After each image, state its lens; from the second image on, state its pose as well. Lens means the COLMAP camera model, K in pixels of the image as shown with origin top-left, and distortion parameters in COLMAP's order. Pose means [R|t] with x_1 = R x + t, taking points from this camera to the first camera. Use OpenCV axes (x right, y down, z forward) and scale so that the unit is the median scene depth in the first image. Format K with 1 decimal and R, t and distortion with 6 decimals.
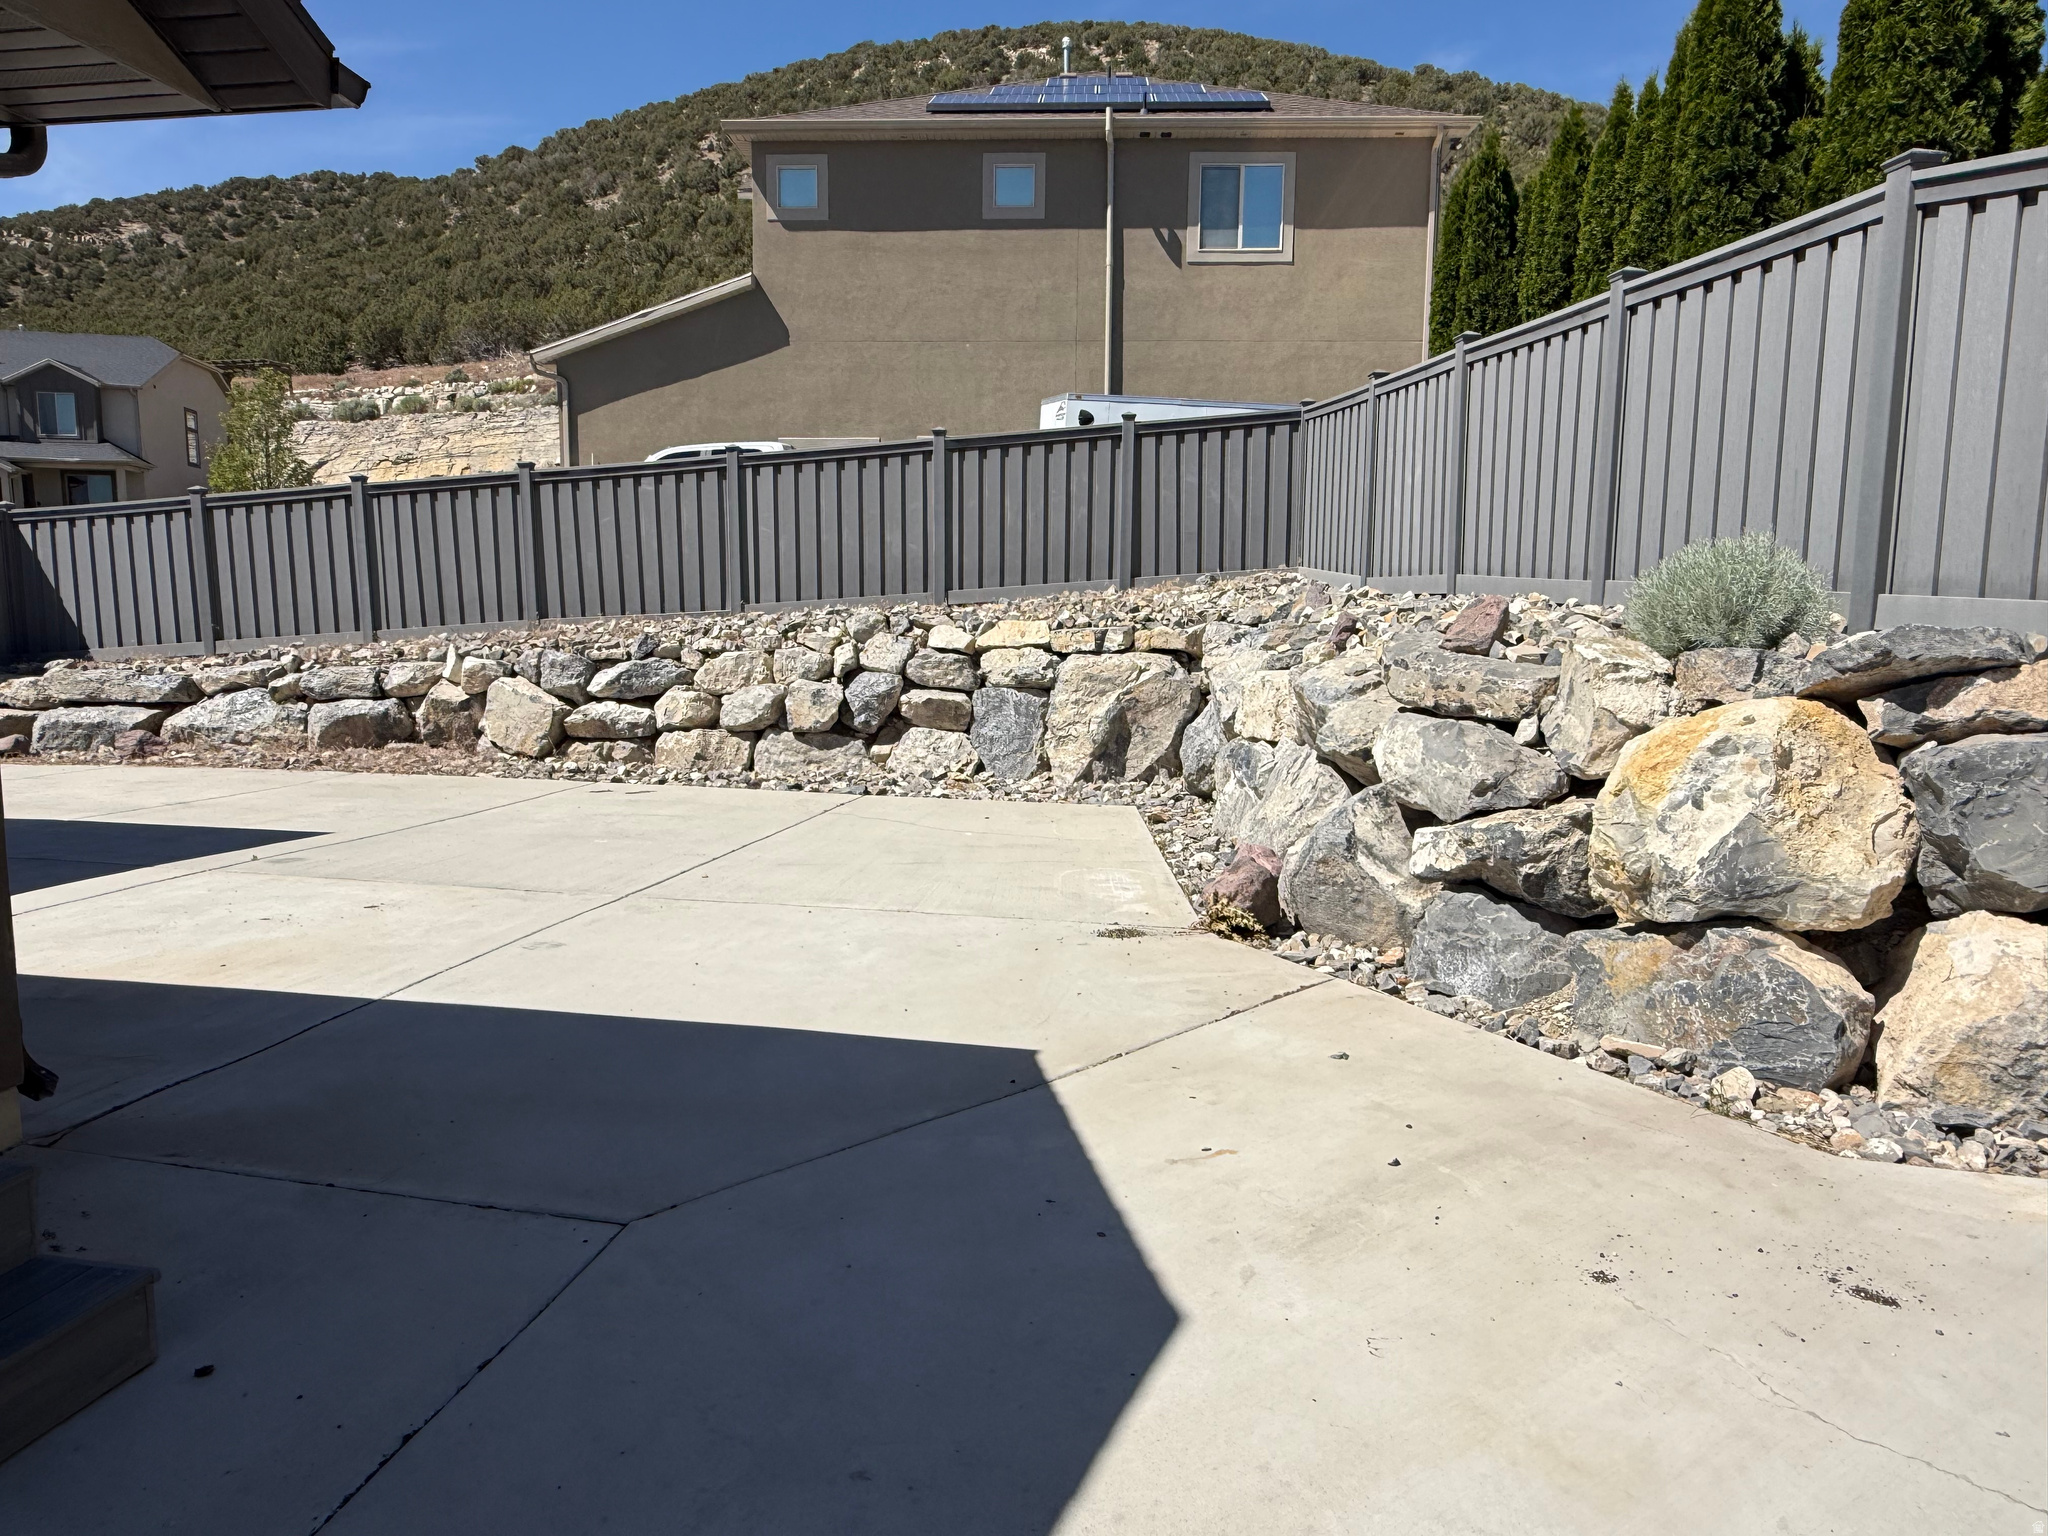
lens RADIAL K [[1344.1, 0, 1024.0], [0, 1344.1, 768.0], [0, 0, 1]] dist [0.002435, -0.000906]
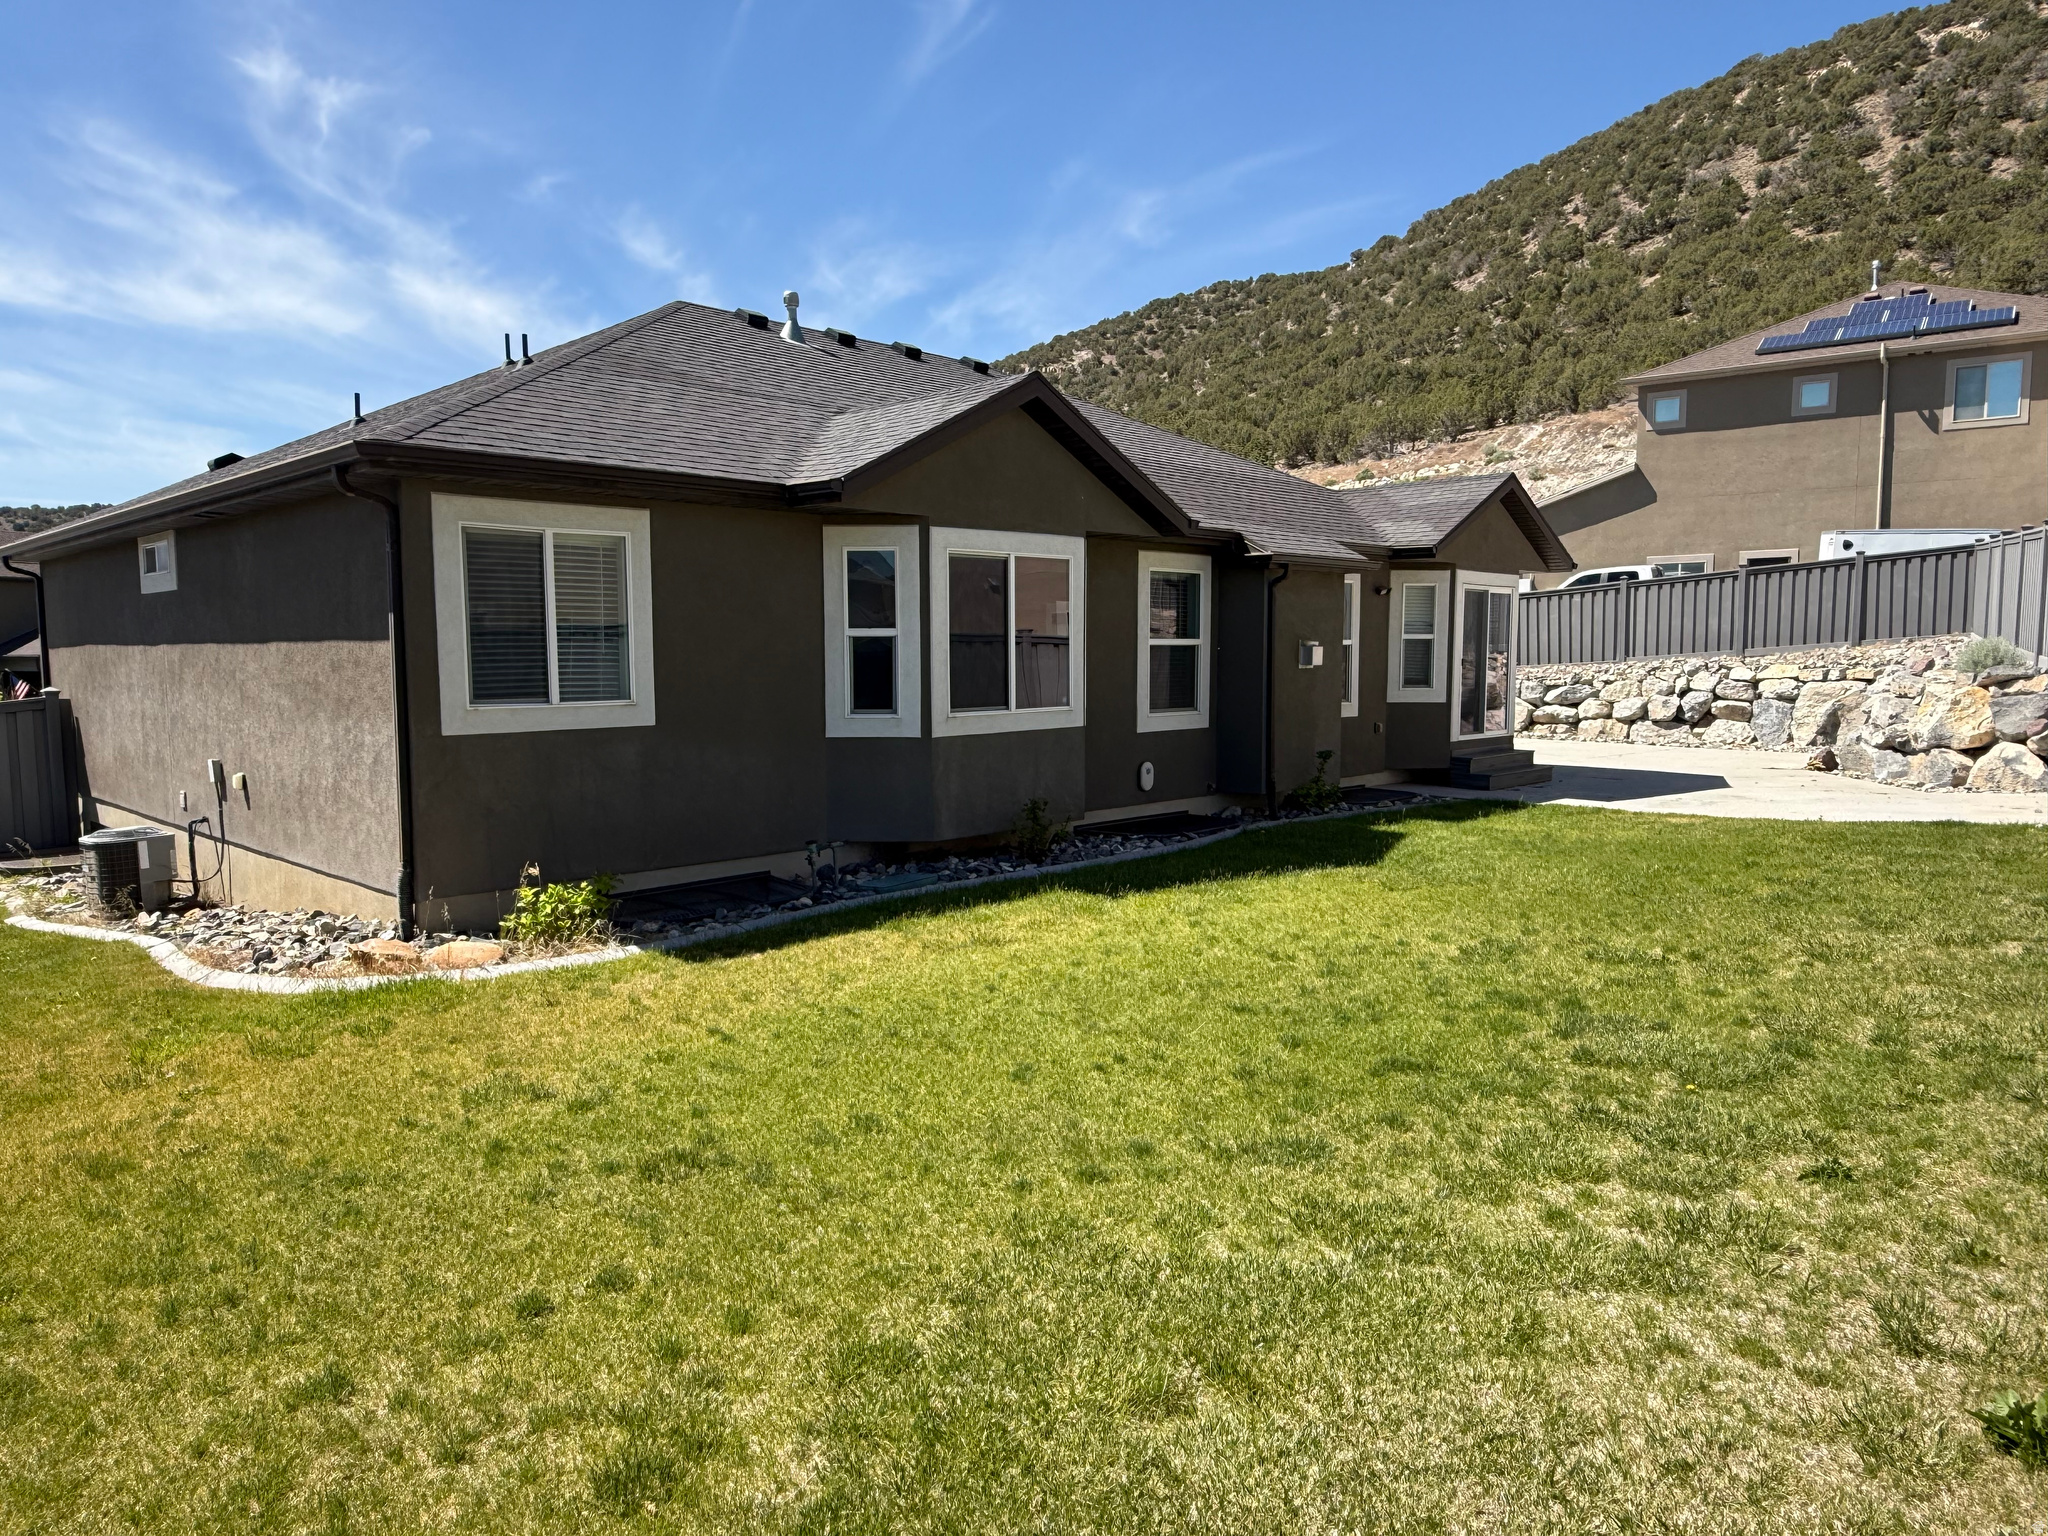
lens RADIAL K [[1344.1, 0, 1024.0], [0, 1344.1, 768.0], [0, 0, 1]] dist [0.002435, -0.000906]
pose [[0.827317, 0.035729, -0.560597, 0.177316], [-0.054279, 0.998390, -0.016471, 0.124379], [0.559106, 0.044055, 0.827925, -1.157803]]
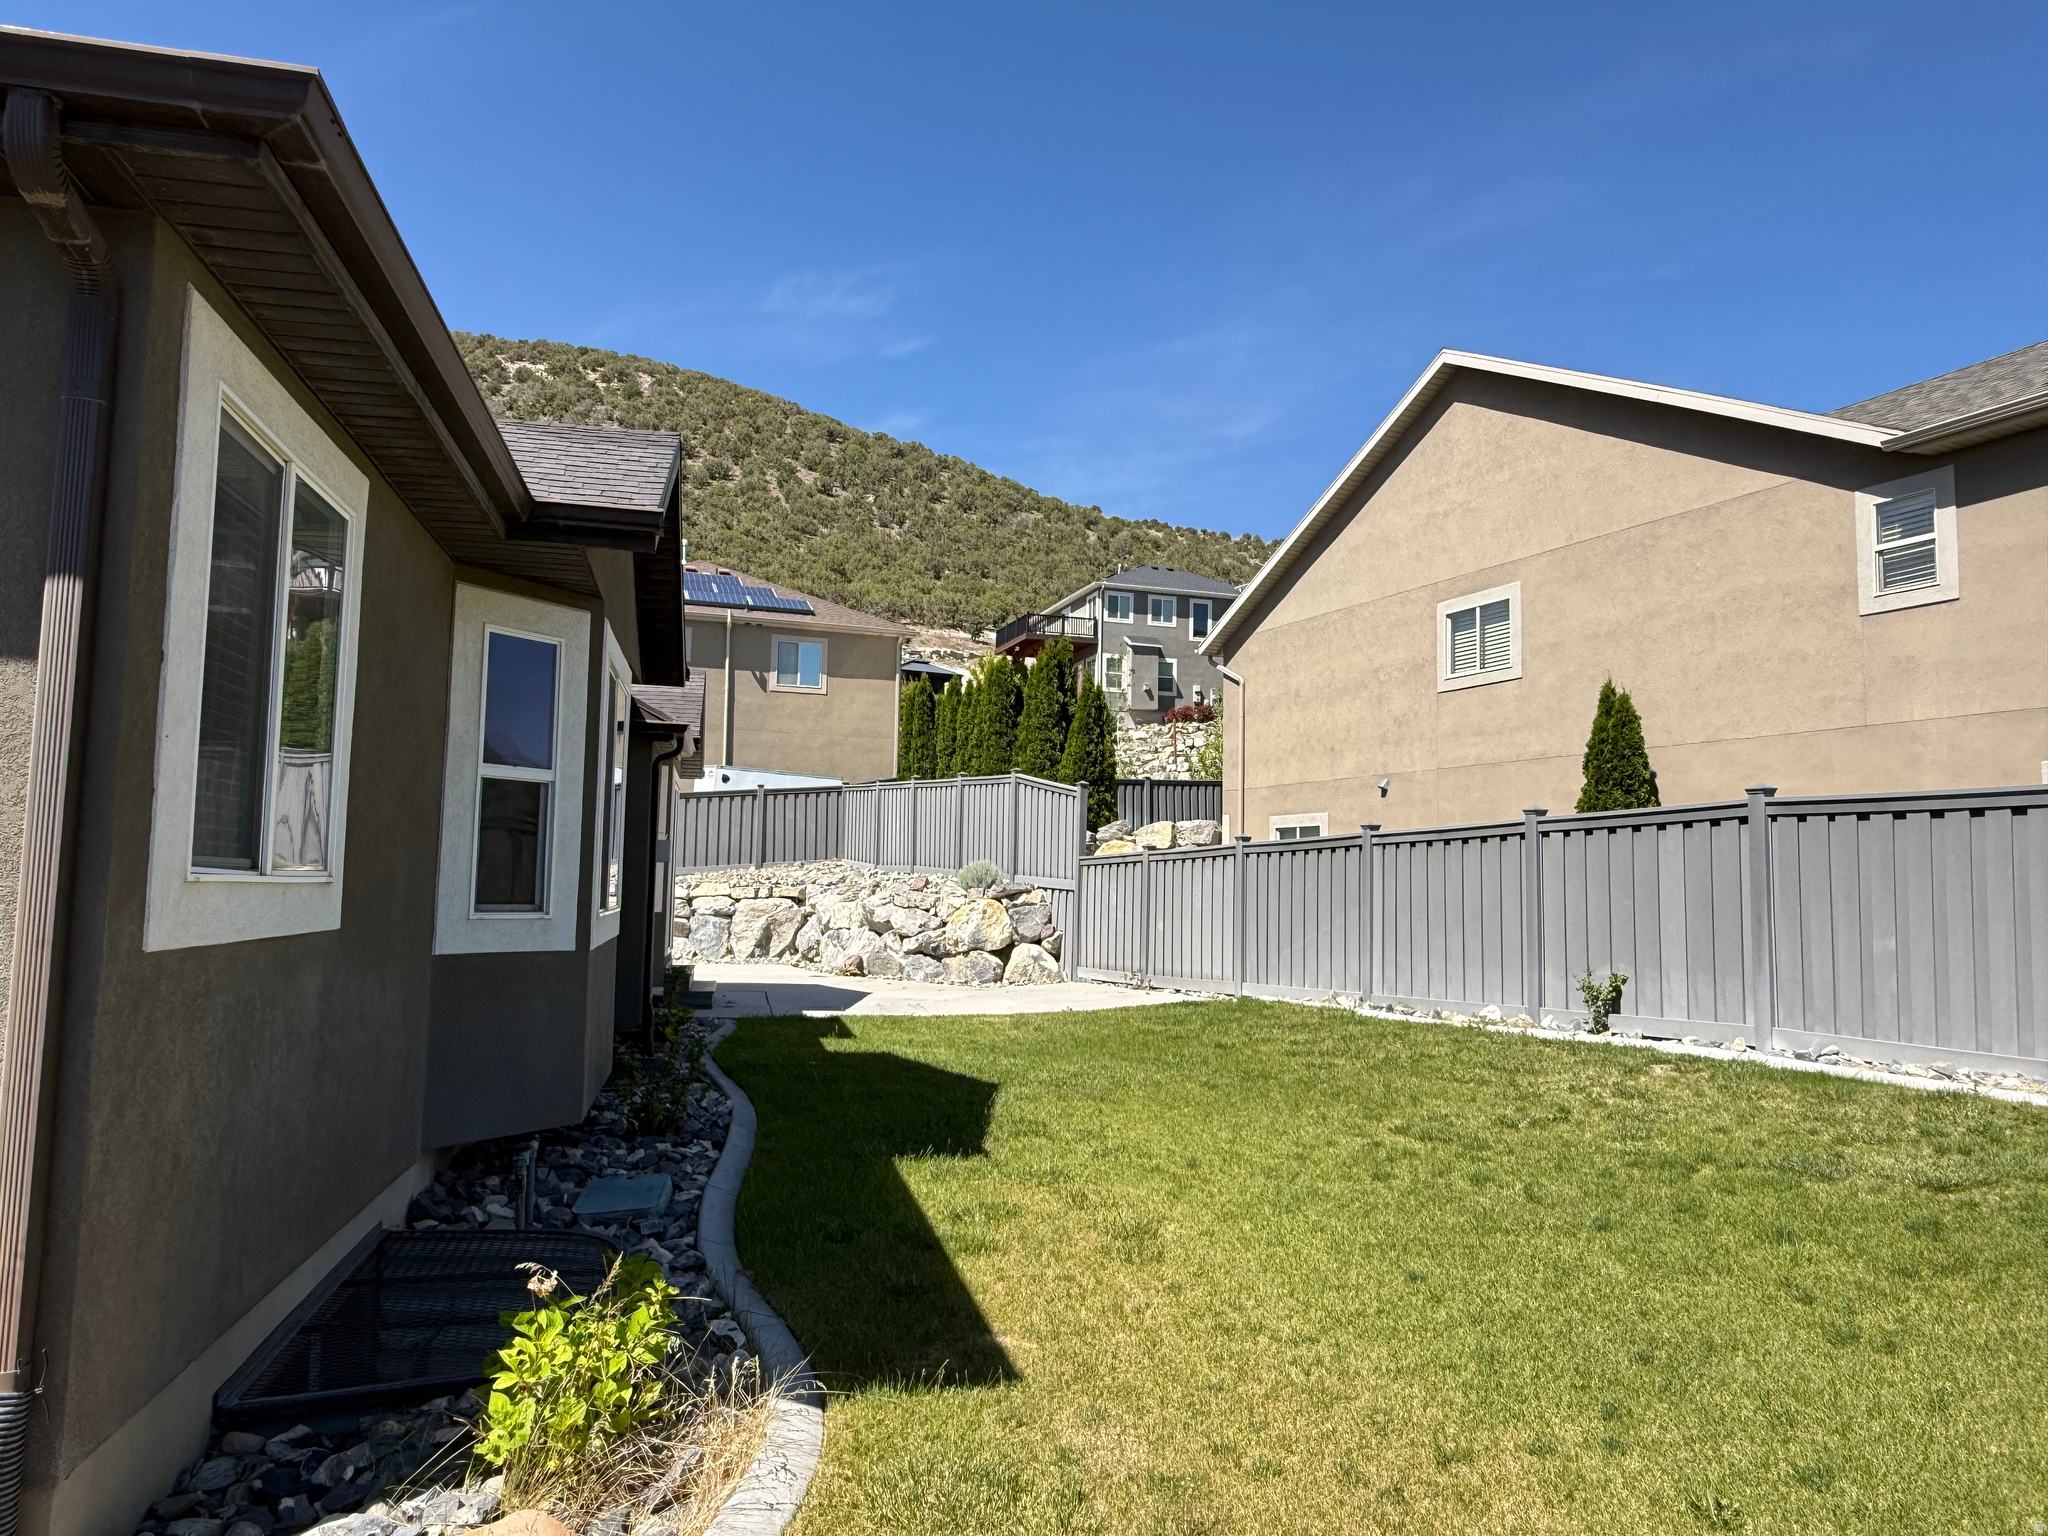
lens RADIAL K [[1344.9, 0, 1021.7], [0, 1344.9, 759.6], [0, 0, 1]] dist [0.001896, -0.000196]
pose [[0.925936, 0.041909, 0.375348, -0.337909], [0.036944, 0.979008, -0.200444, 0.132630], [-0.375869, 0.199465, 0.904951, -1.060542]]
